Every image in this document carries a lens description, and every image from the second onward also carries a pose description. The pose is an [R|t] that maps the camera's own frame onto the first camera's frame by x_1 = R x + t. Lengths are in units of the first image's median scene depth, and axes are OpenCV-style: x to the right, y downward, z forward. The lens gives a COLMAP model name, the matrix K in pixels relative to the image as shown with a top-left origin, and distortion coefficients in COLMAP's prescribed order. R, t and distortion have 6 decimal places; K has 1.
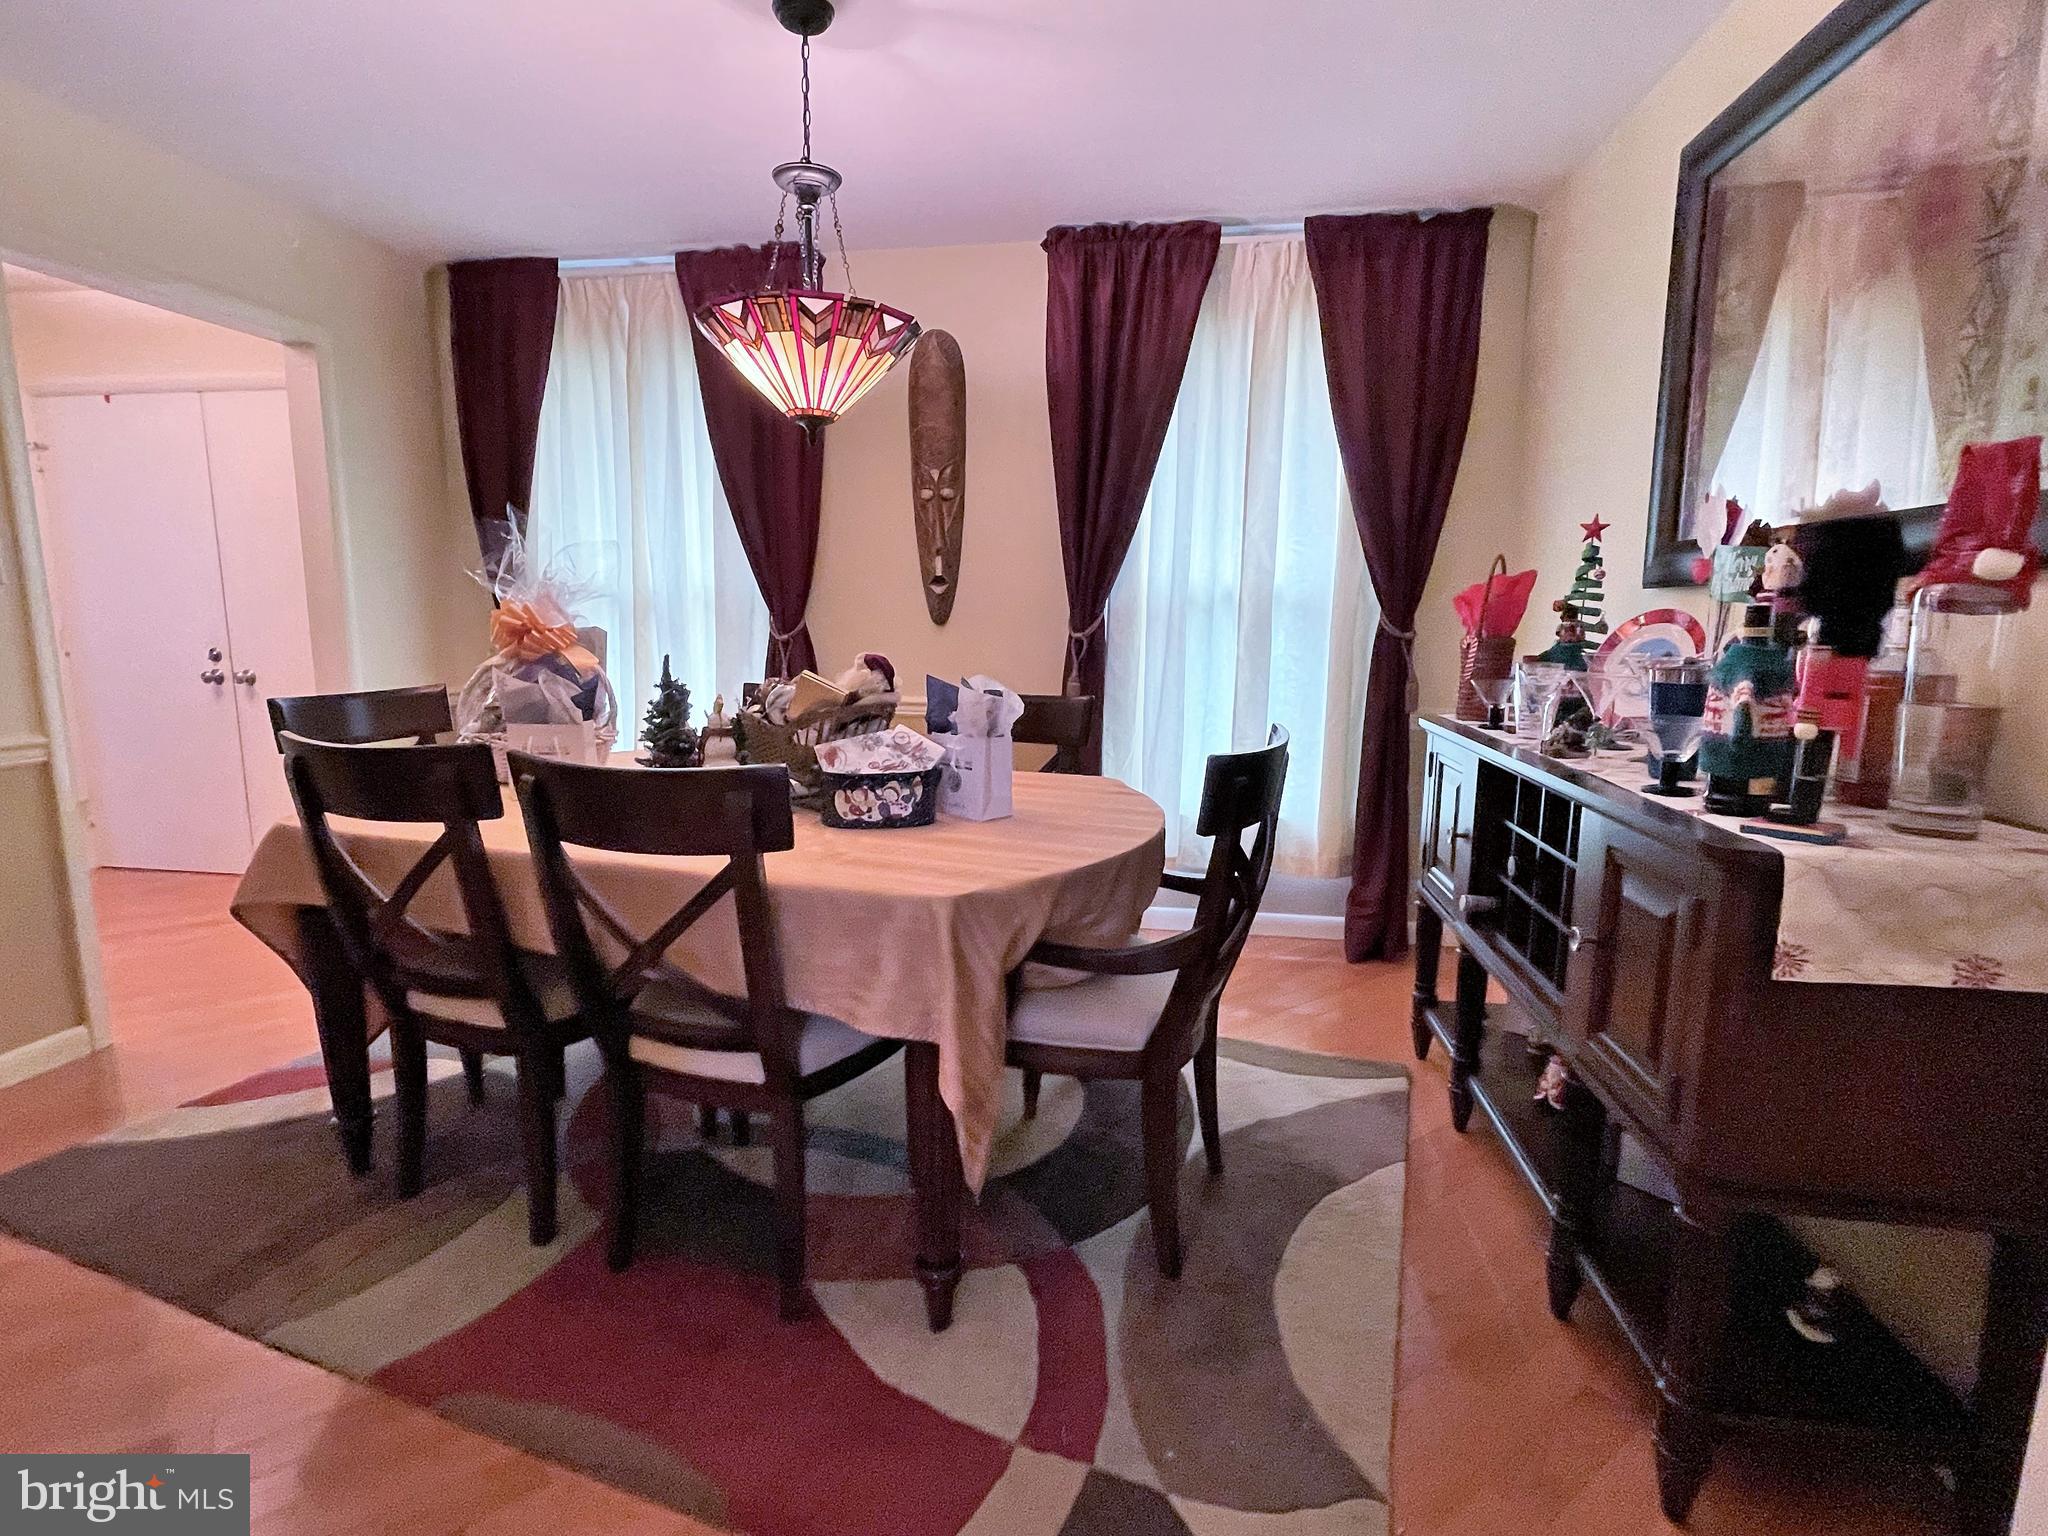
lens RADIAL K [[983.8, 0, 1014.0], [0, 983.8, 772.1], [0, 0, 1]] dist [-0.003200, 0.001298]
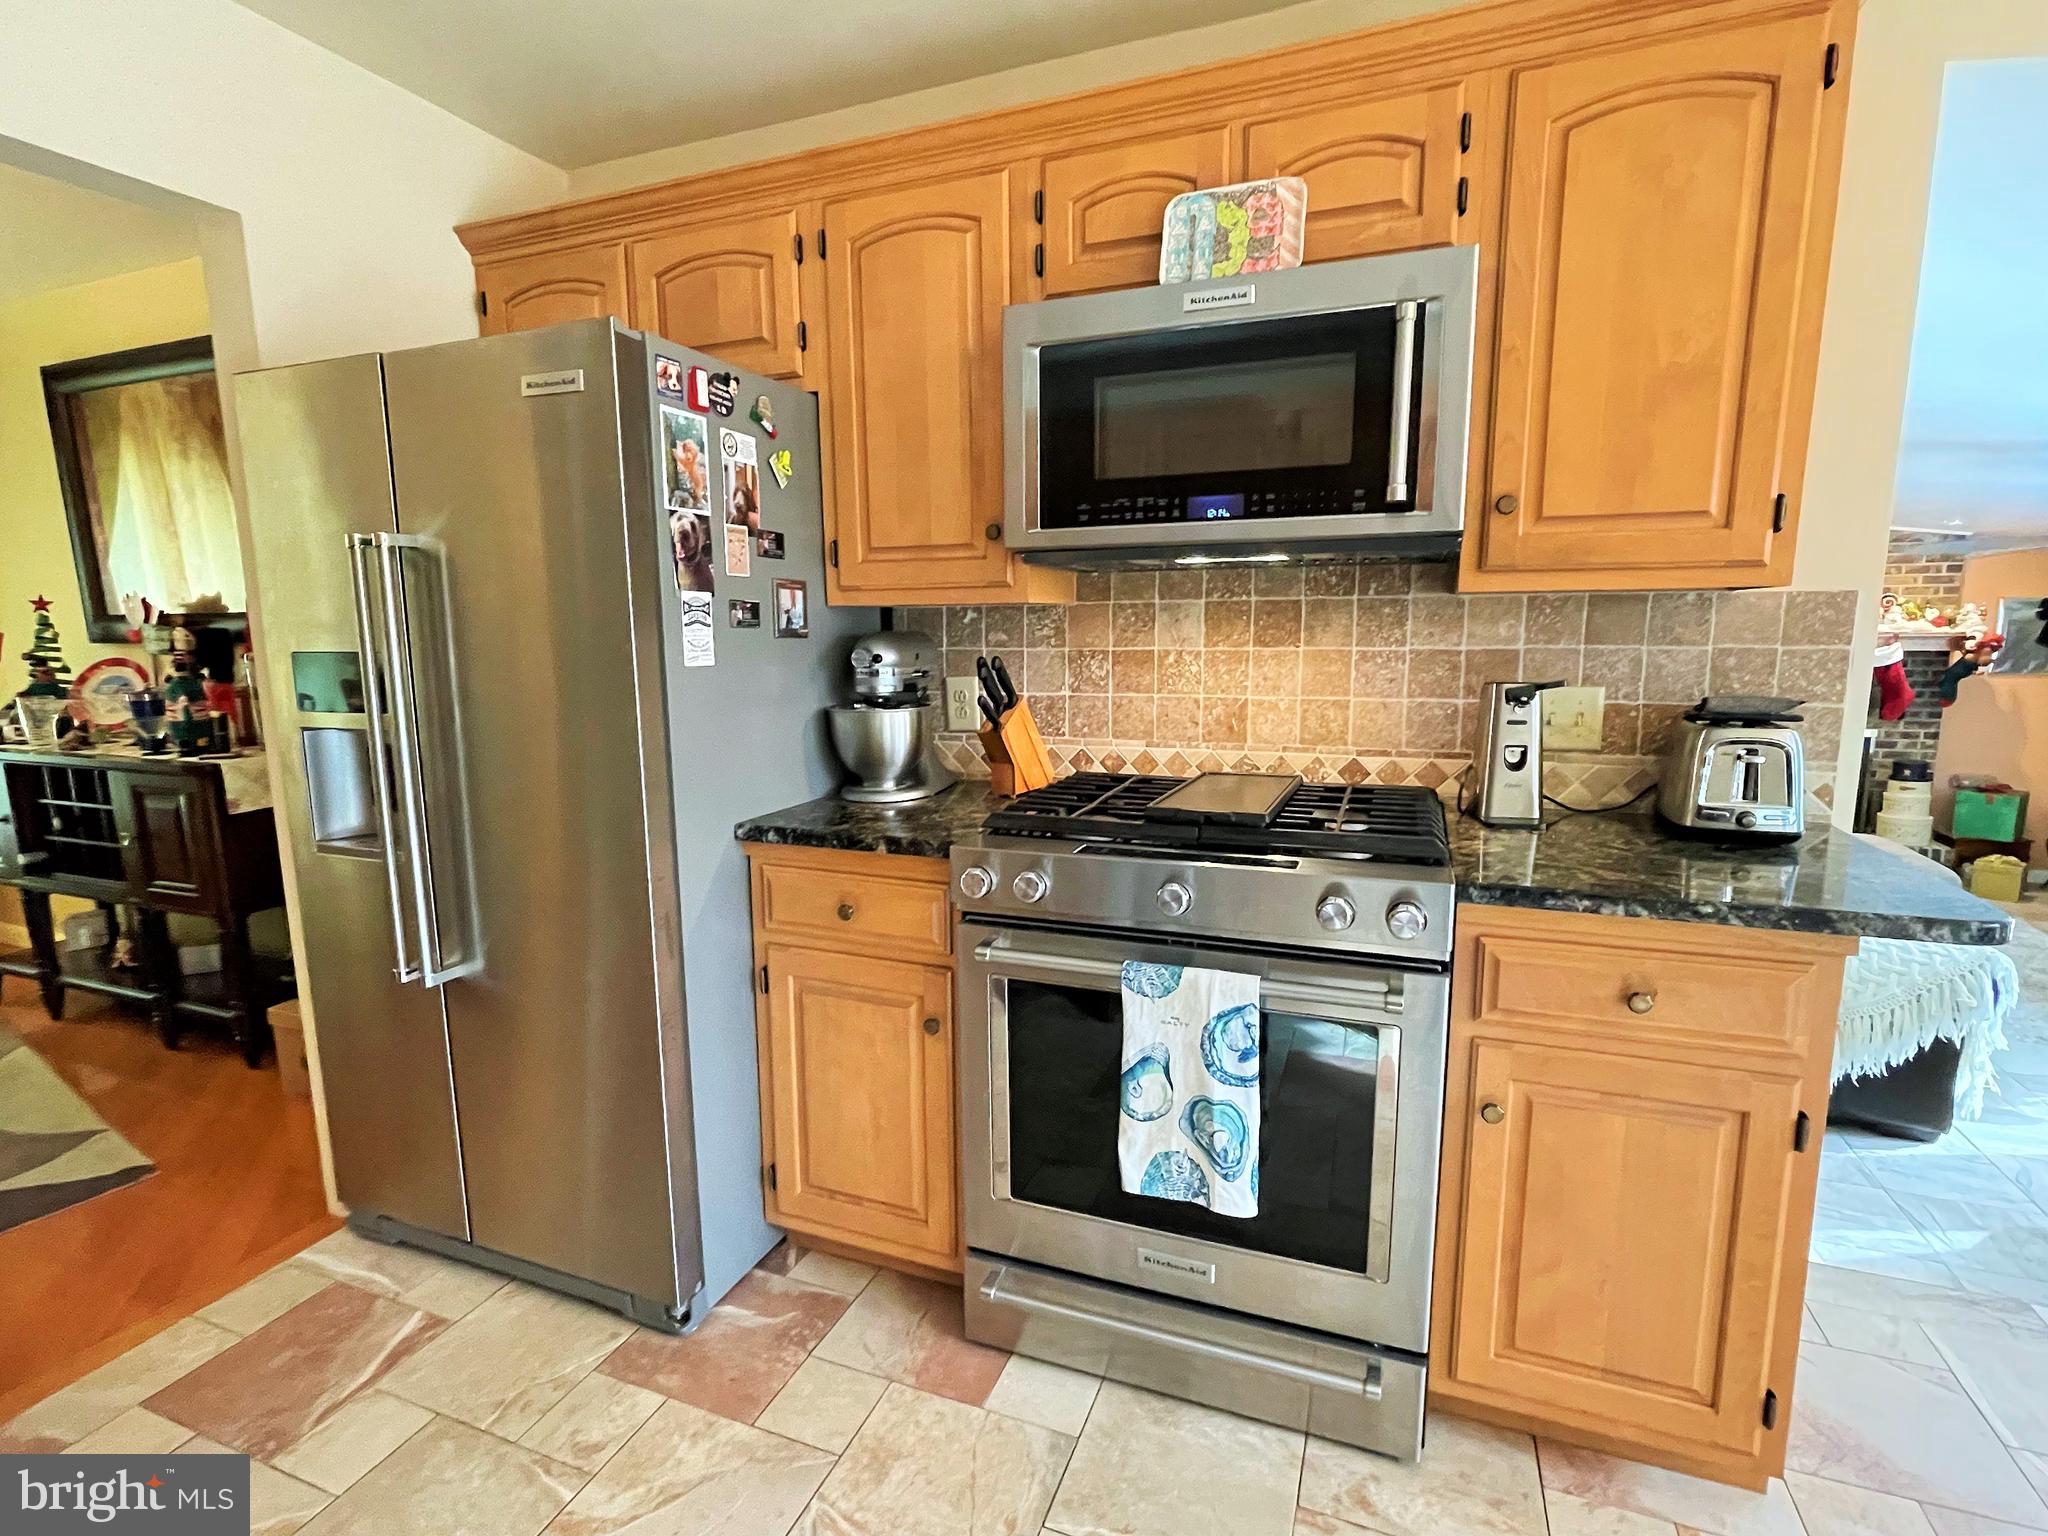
lens RADIAL K [[983.8, 0, 1014.0], [0, 983.8, 772.1], [0, 0, 1]] dist [-0.003200, 0.001298]
pose [[0.209253, -0.158560, 0.964921, -0.696037], [0.170169, 0.977615, 0.123743, 0.081037], [-0.962941, 0.138306, 0.231550, -0.876976]]
